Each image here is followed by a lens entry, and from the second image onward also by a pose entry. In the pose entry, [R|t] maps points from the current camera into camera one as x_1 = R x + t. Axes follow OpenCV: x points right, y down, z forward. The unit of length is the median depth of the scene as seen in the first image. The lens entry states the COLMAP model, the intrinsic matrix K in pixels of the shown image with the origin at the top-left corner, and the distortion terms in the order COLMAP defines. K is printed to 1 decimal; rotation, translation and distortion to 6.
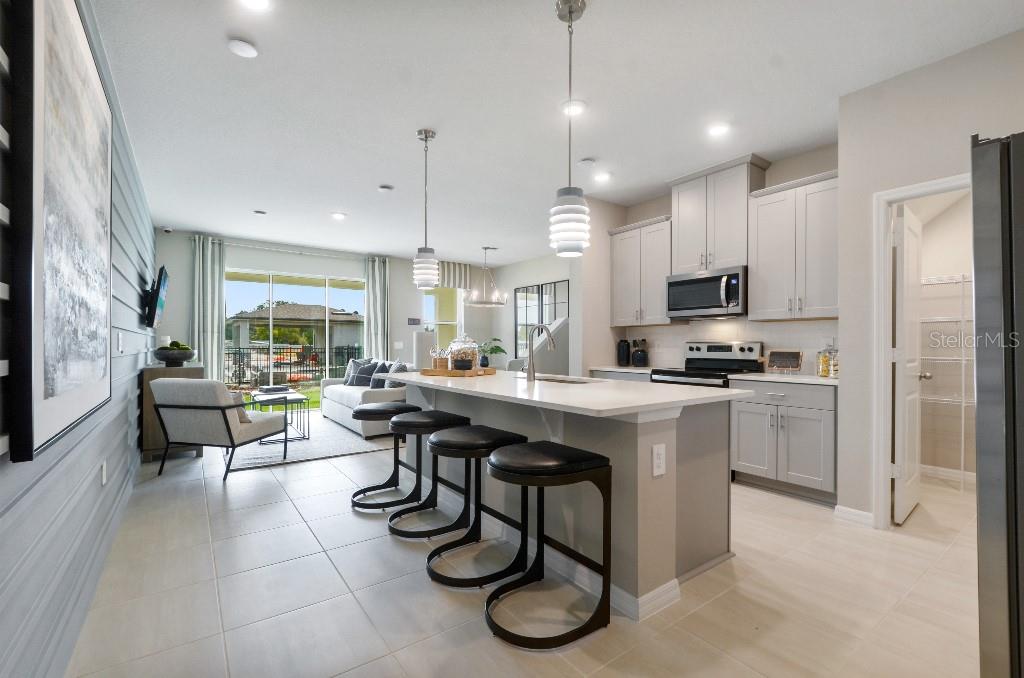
lens RADIAL K [[449.3, 0, 513.1], [0, 449.3, 344.4], [0, 0, 1]] dist [0.000248, 0.000086]
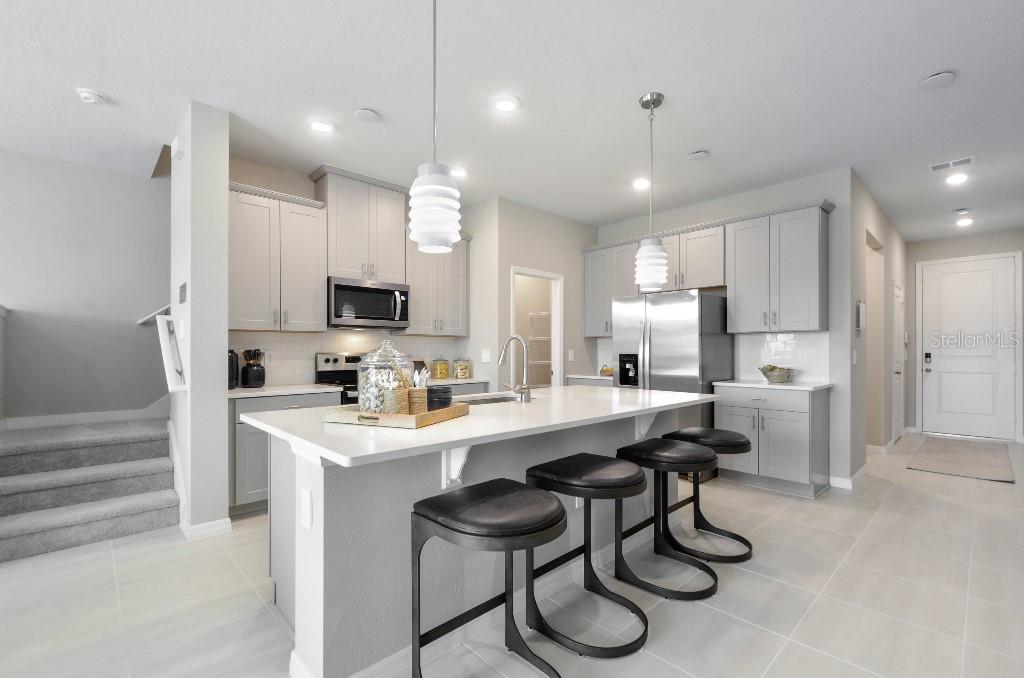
lens RADIAL K [[449.3, 0, 509.9], [0, 449.3, 350.0], [0, 0, 1]] dist [-0.001207, -0.000104]
pose [[-0.132012, 0.003756, 0.991241, -0.324642], [-0.002475, 0.999988, -0.004118, -0.005216], [-0.991245, -0.002997, -0.132001, 0.461901]]
